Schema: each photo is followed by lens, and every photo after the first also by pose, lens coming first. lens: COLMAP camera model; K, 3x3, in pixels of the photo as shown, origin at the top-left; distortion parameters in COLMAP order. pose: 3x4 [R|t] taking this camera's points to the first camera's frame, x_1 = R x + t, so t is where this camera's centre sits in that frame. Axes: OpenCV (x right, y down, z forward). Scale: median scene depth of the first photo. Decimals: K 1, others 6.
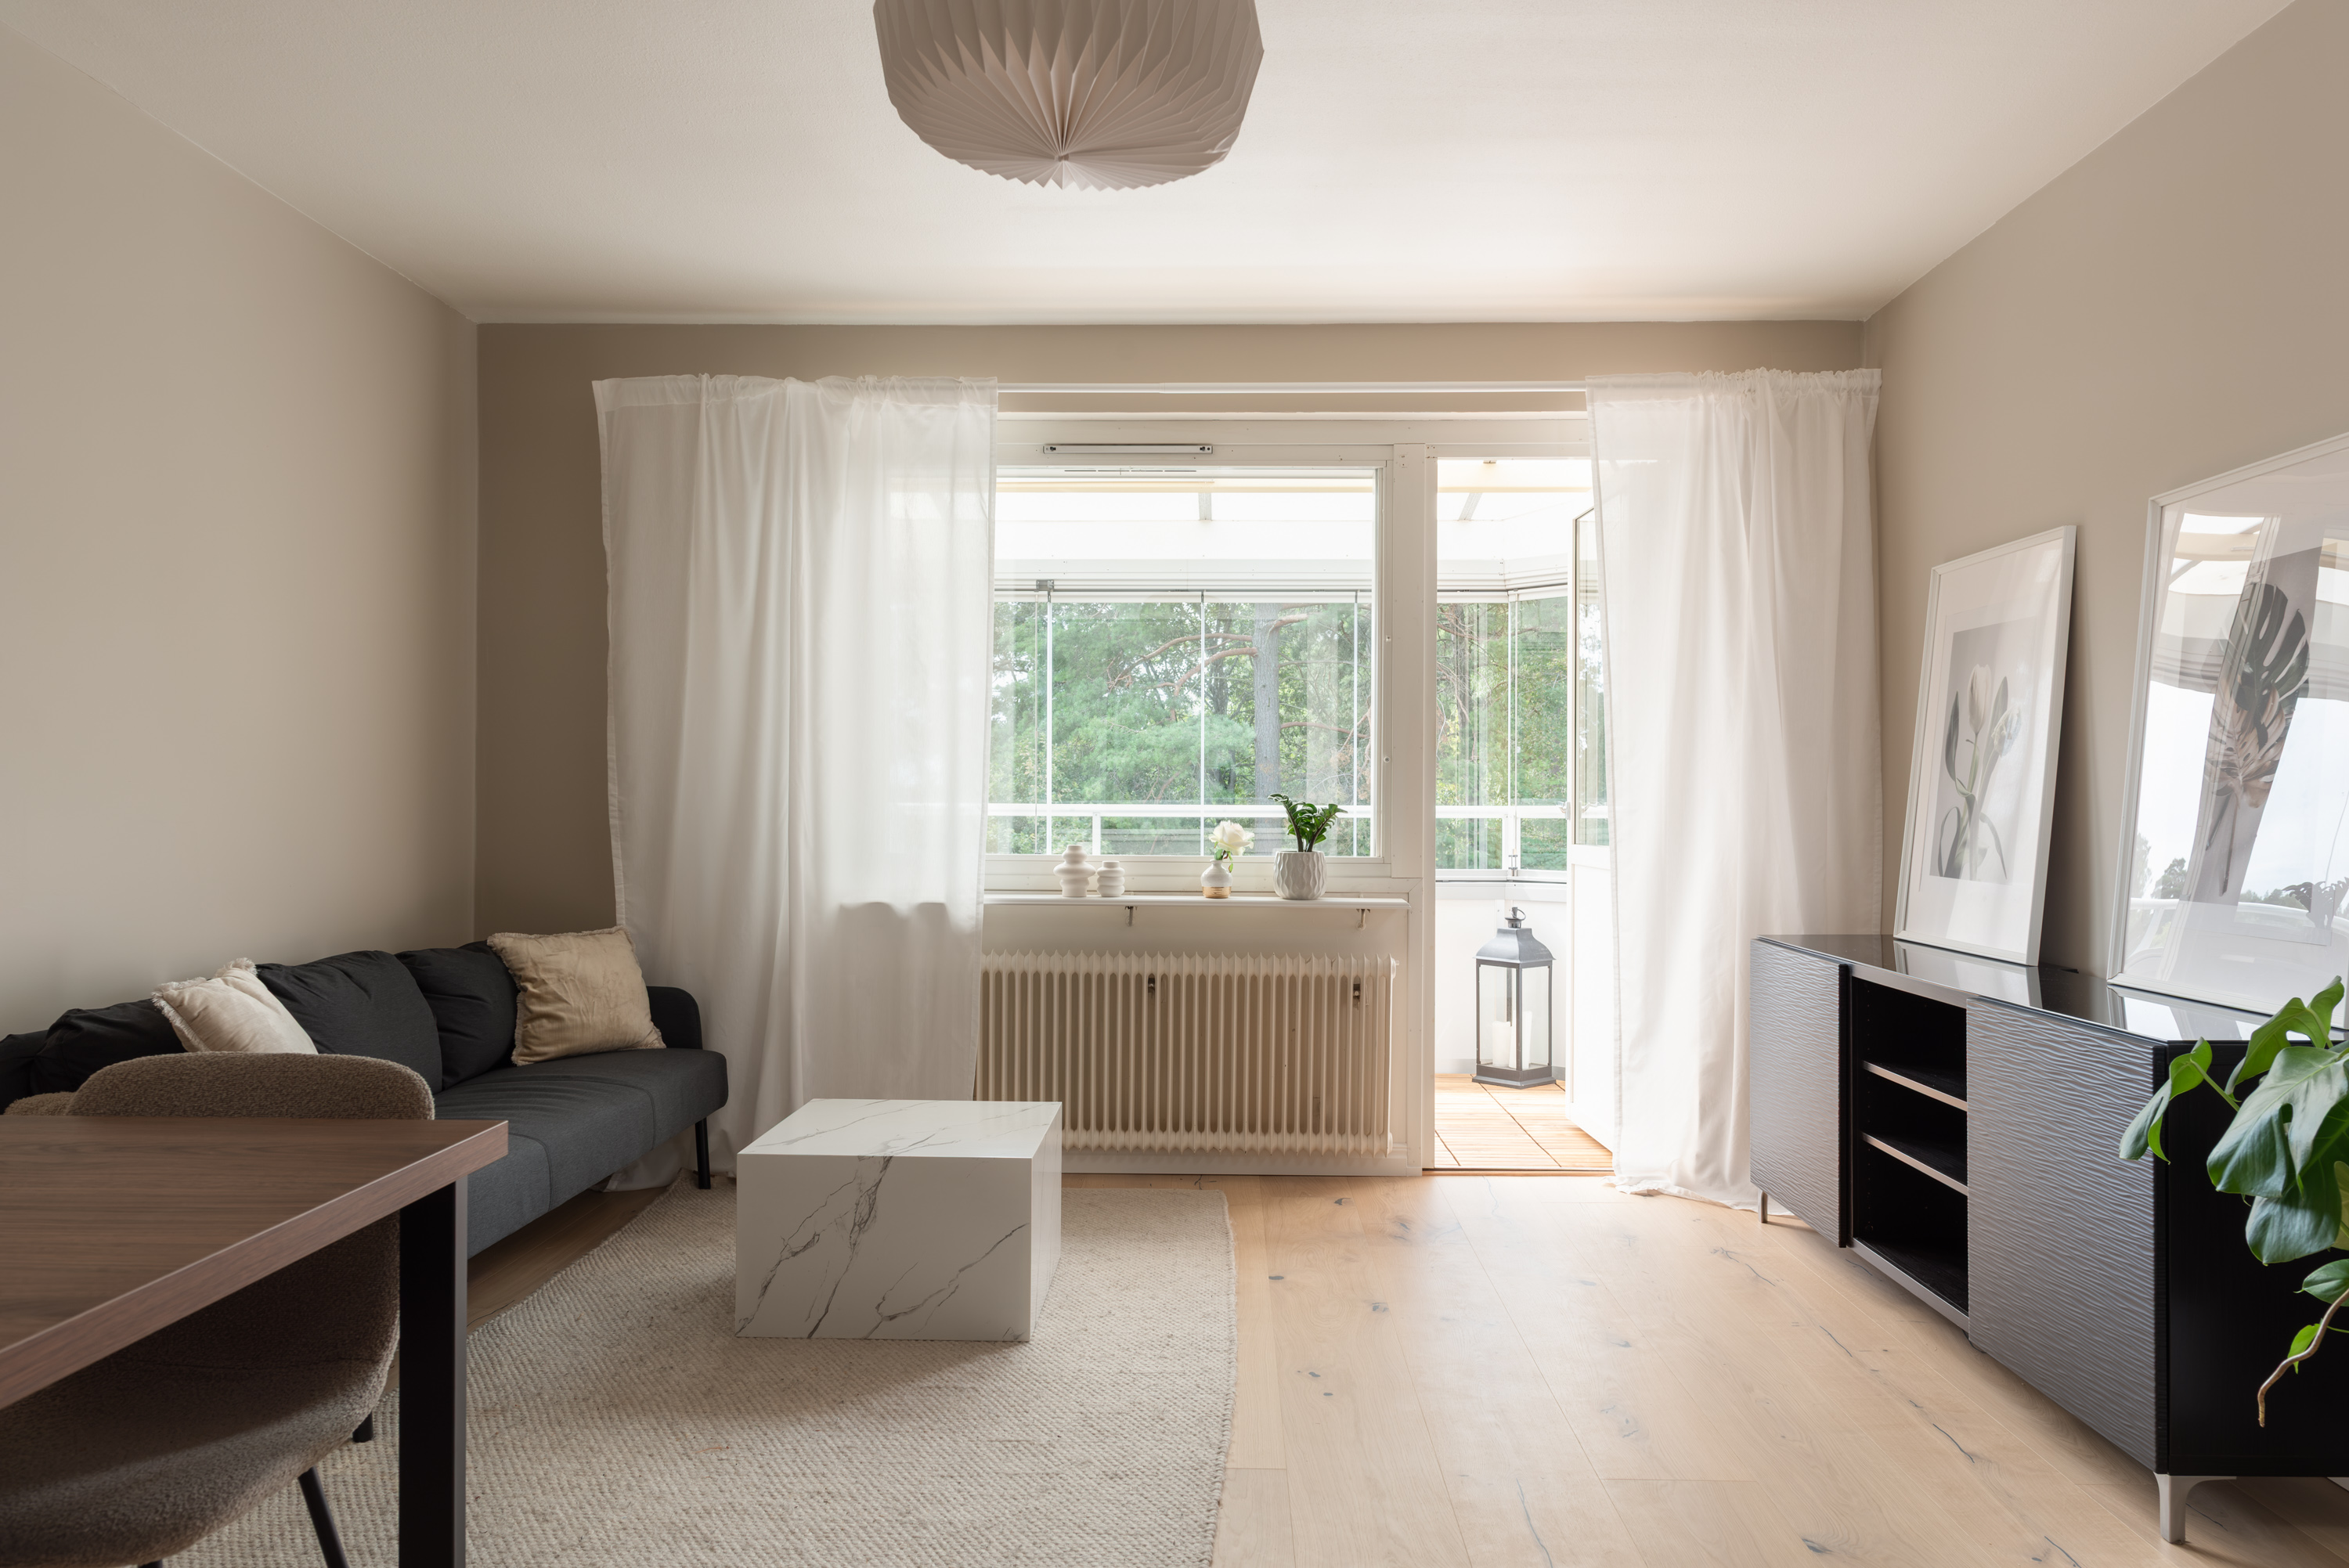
lens RADIAL K [[1590.2, 0, 1171.6], [0, 1590.2, 788.1], [0, 0, 1]] dist [0.006578, -0.002136]
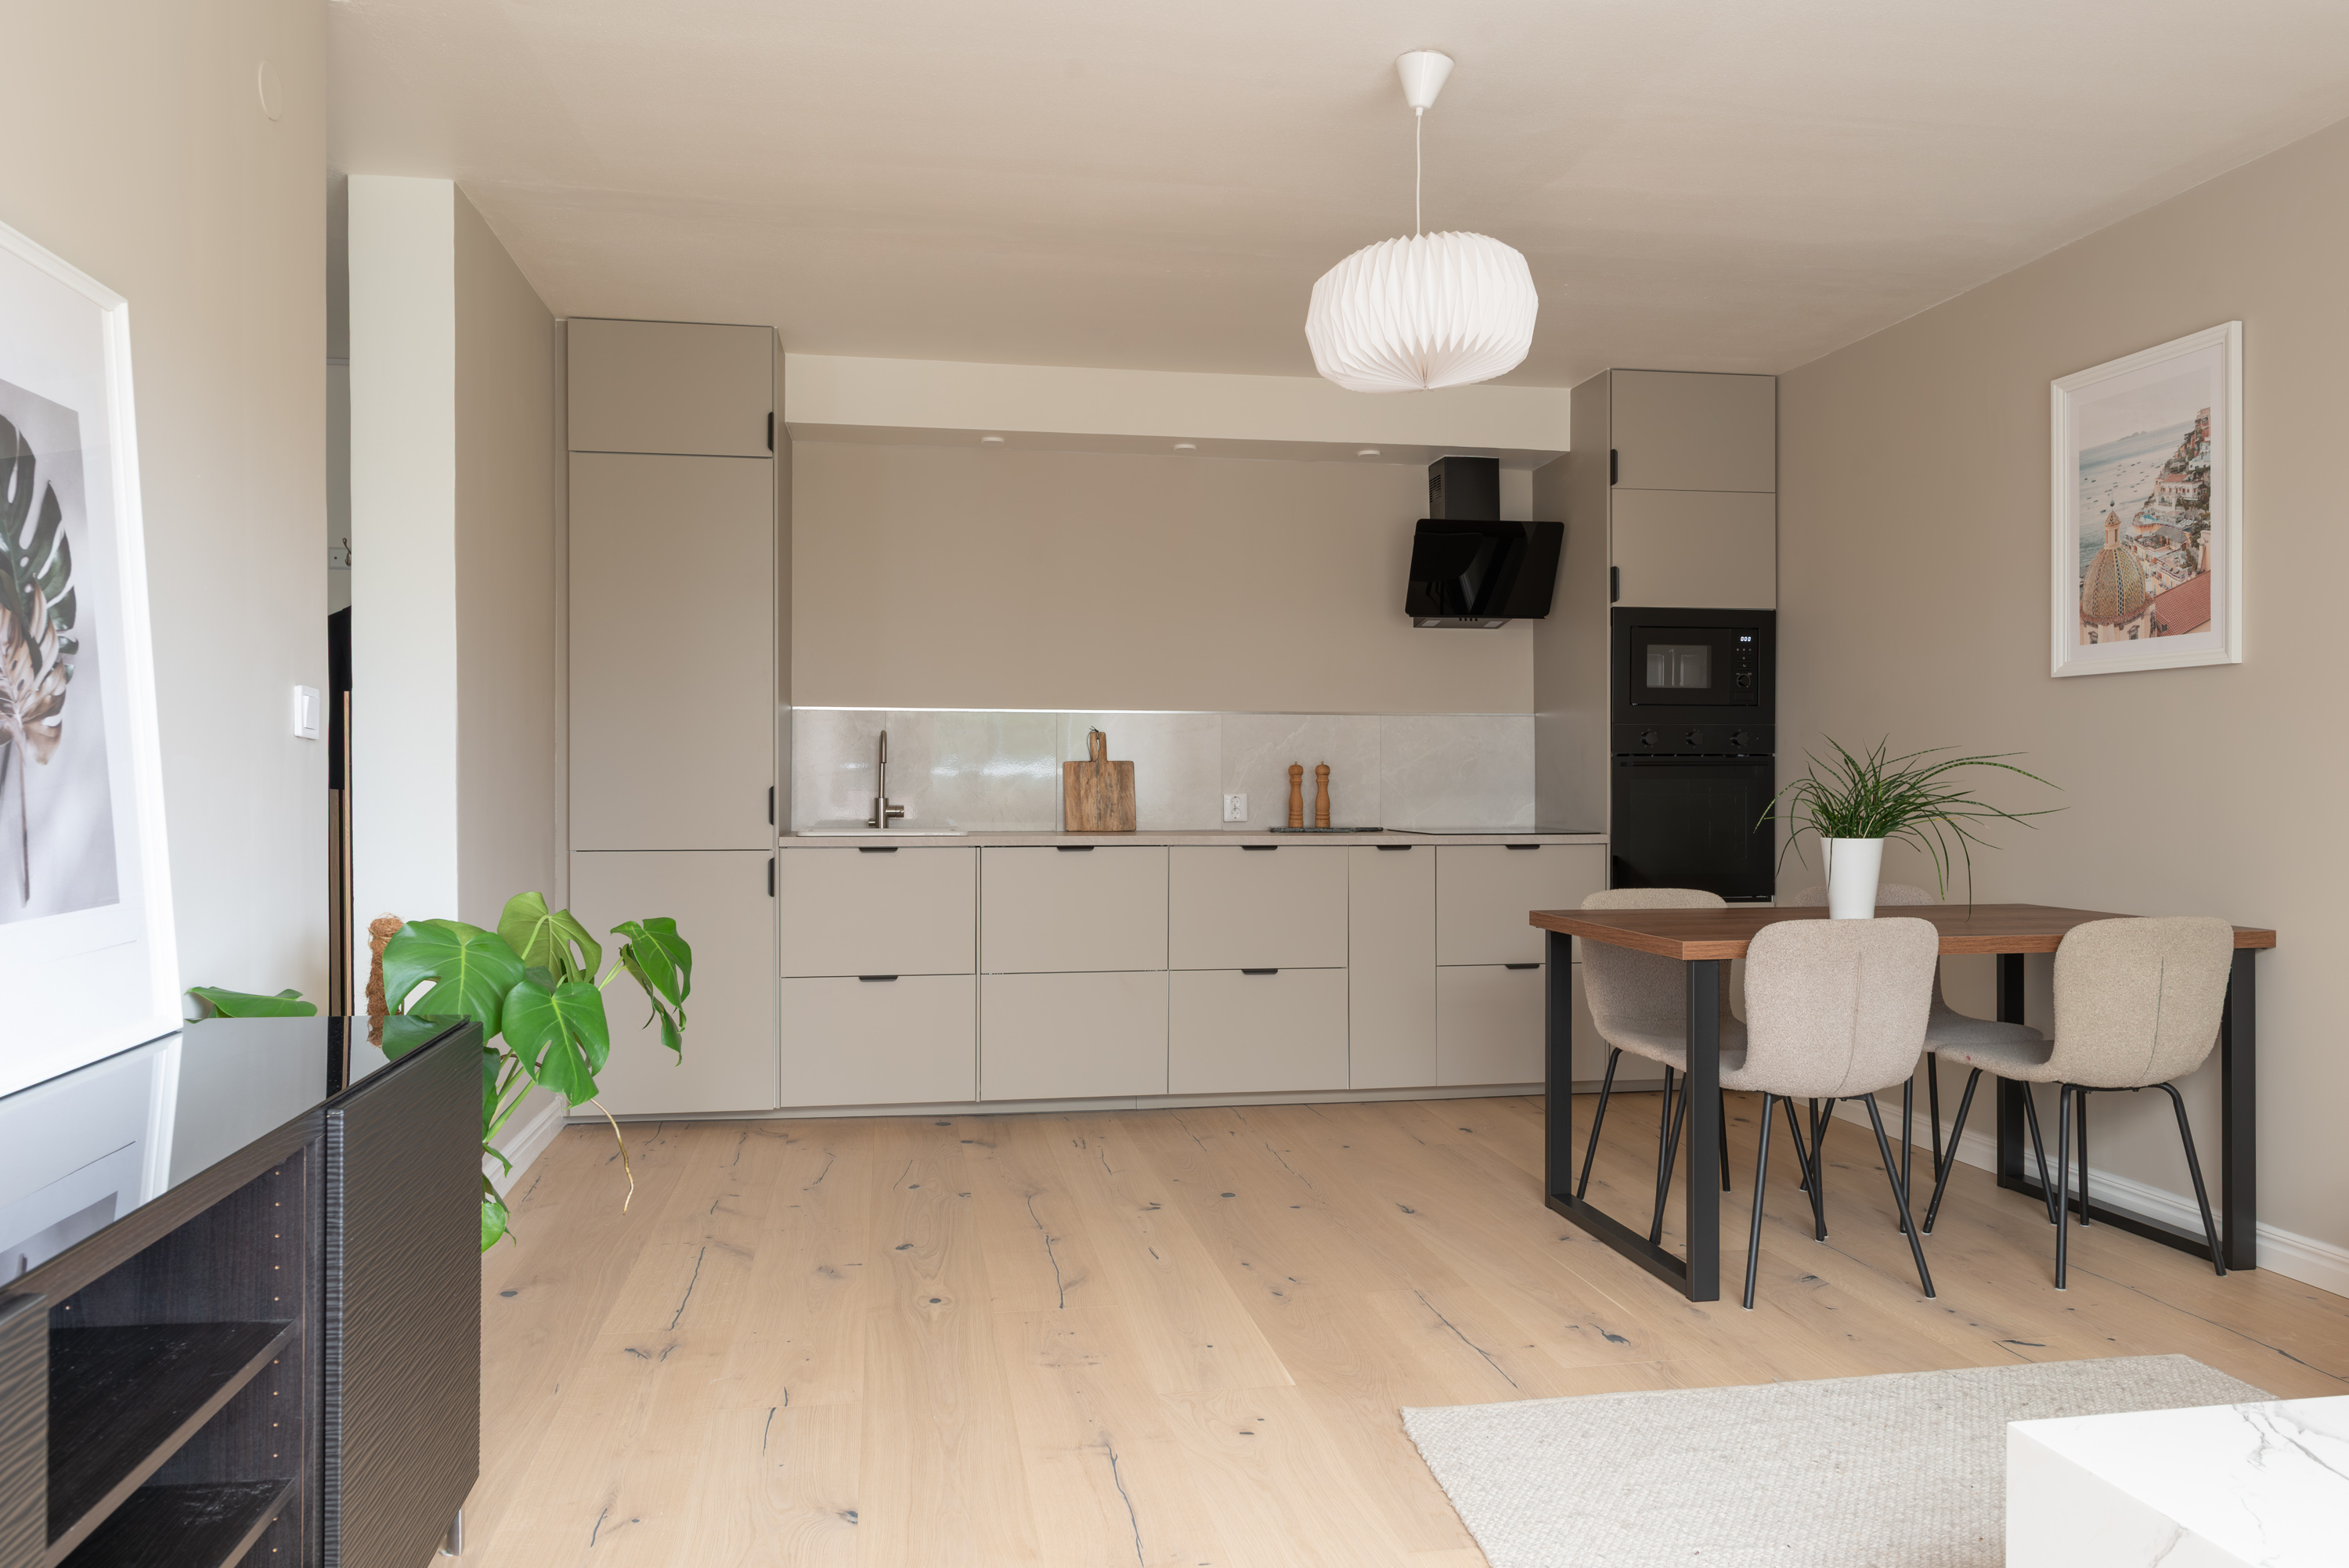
lens RADIAL K [[1597.5, 0, 1136.8], [0, 1597.5, 774.2], [0, 0, 1]] dist [0.012330, -0.015051]
pose [[-0.983691, -0.004031, -0.179824, 0.353889], [-0.002397, 0.999954, -0.009302, 0.021563], [0.179853, -0.008719, -0.983655, 1.734463]]
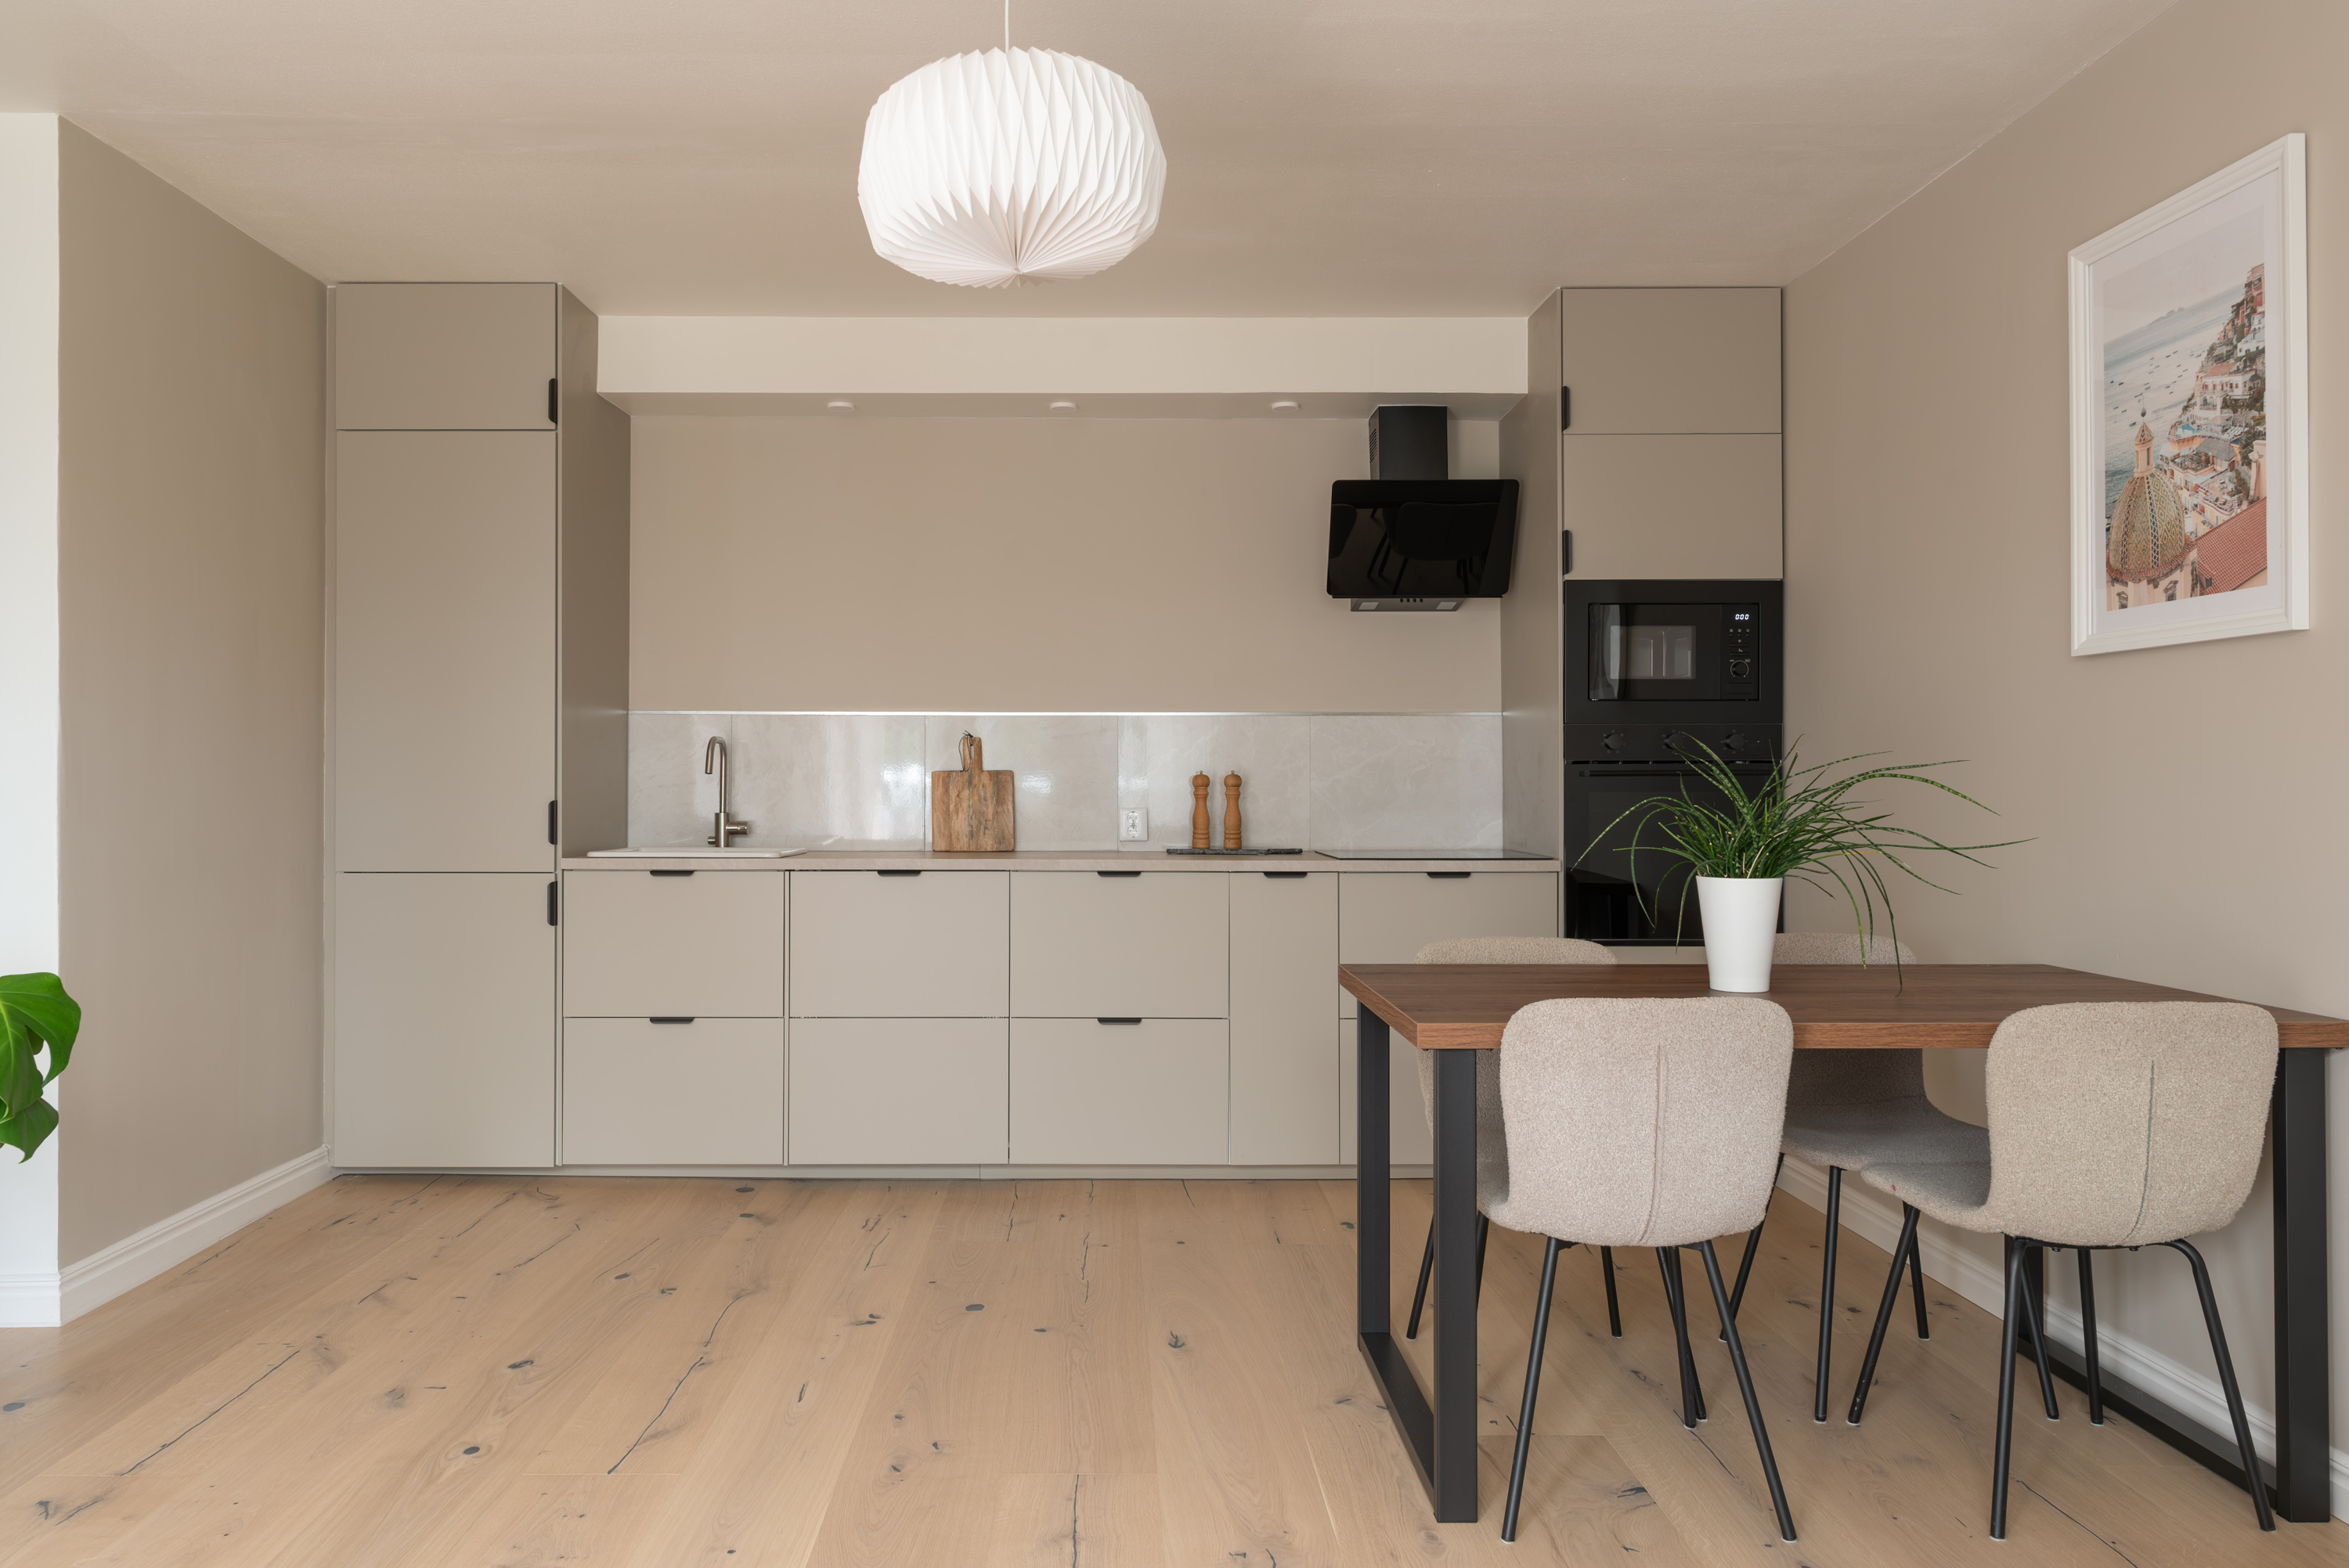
lens RADIAL K [[1597.5, 0, 1087.3], [0, 1597.5, 770.4], [0, 0, 1]] dist [0.012330, -0.015051]
pose [[-0.999812, -0.003528, -0.019069, -0.067238], [-0.003253, 0.999891, -0.014420, 0.010689], [0.019118, -0.014355, -0.999714, 1.493891]]
